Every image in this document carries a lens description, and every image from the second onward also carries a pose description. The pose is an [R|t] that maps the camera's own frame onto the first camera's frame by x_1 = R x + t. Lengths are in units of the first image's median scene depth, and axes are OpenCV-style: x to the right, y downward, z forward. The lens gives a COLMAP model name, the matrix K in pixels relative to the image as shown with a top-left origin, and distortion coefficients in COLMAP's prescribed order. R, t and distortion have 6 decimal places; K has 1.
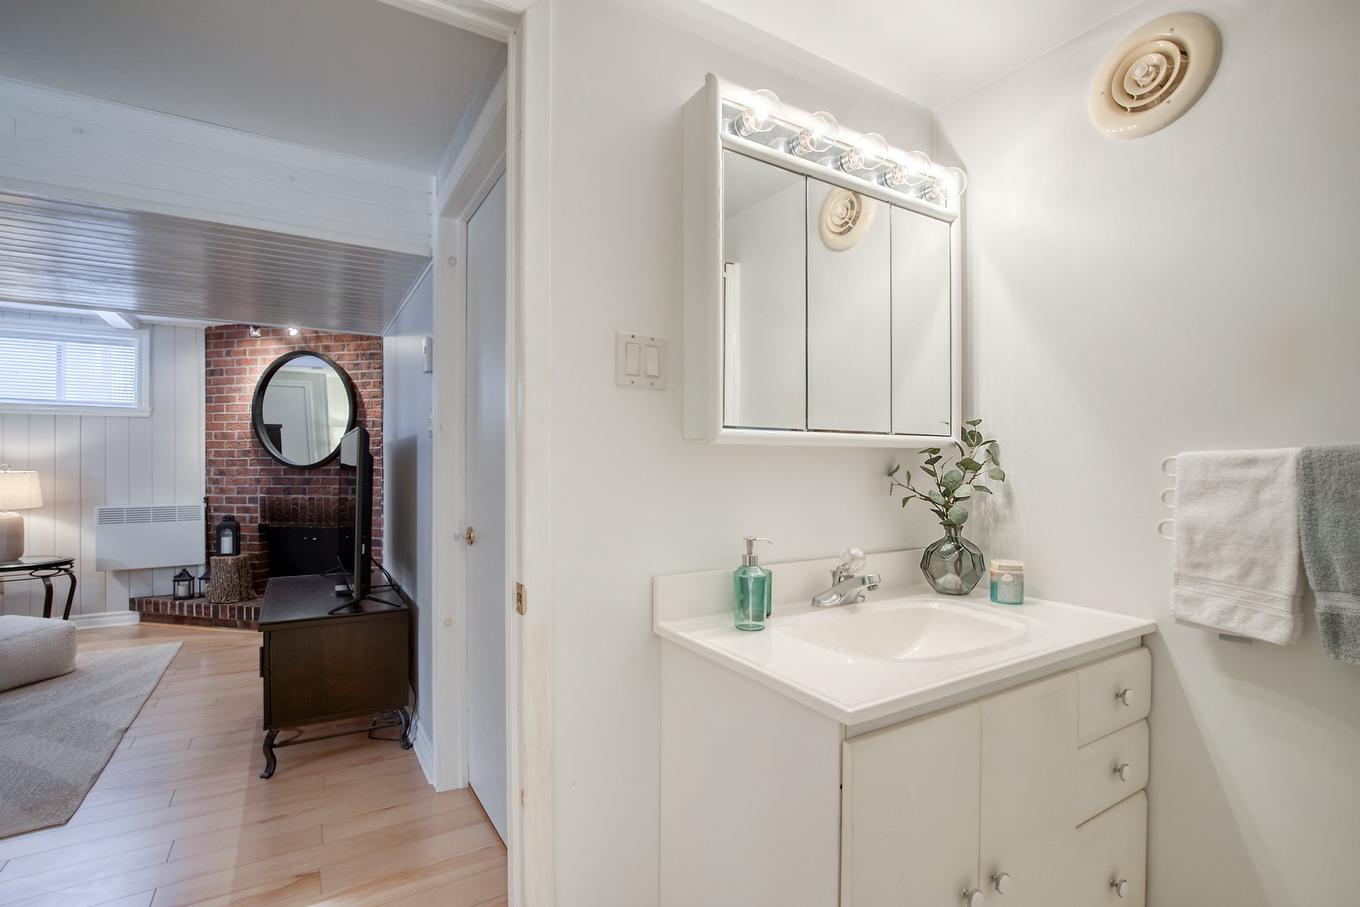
lens RADIAL K [[641.2, 0, 682.9], [0, 641.2, 458.9], [0, 0, 1]] dist [0.002124, 0.000145]
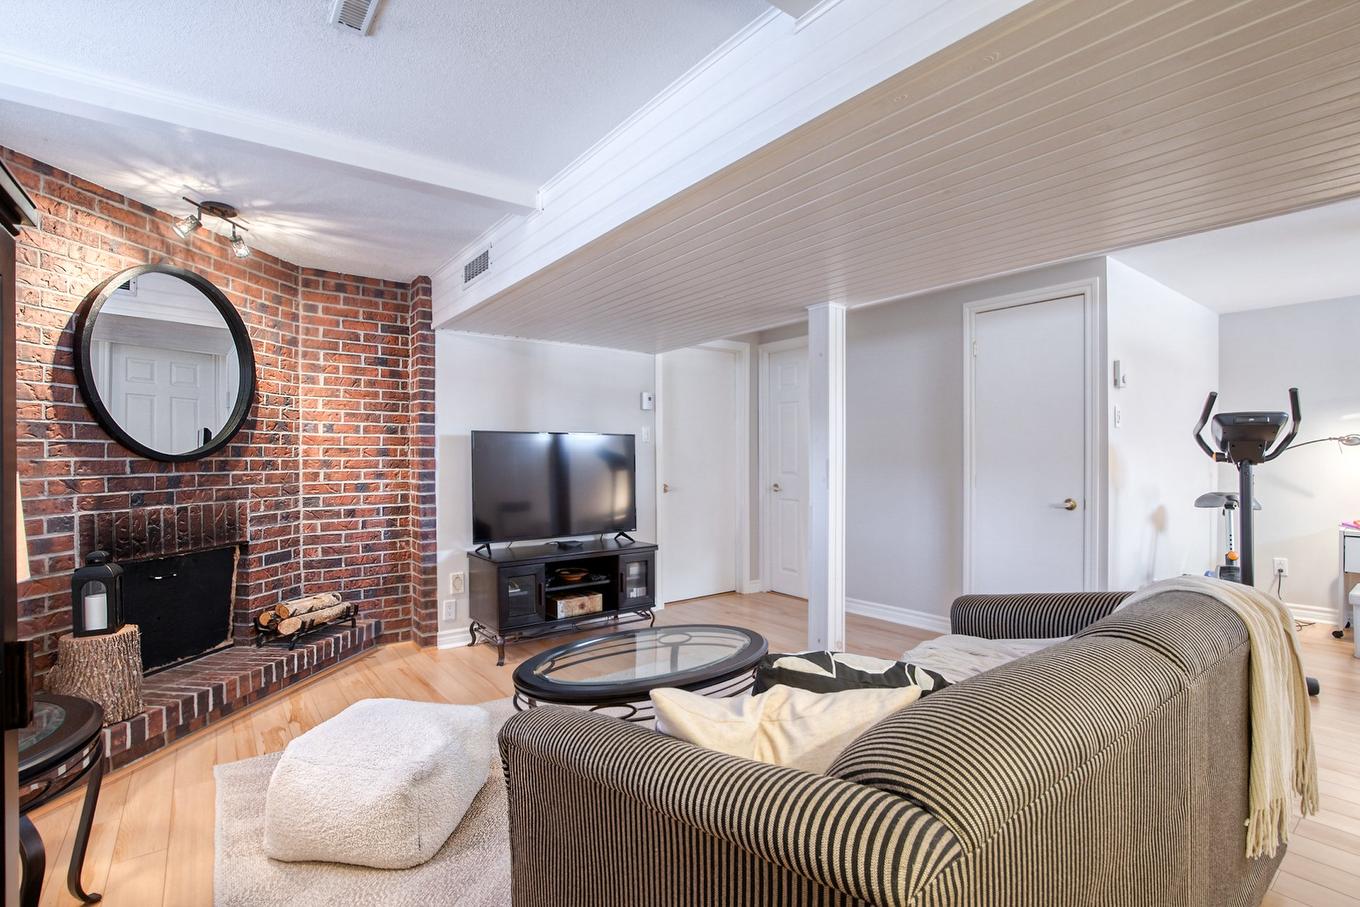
lens RADIAL K [[641.2, 0, 681.1], [0, 641.2, 457.8], [0, 0, 1]] dist [0.002124, 0.000145]
pose [[-0.120059, 0.002733, 0.992763, -1.241006], [0.001618, 0.999995, -0.002557, 0.014550], [-0.992765, 0.001299, -0.120063, 0.590388]]
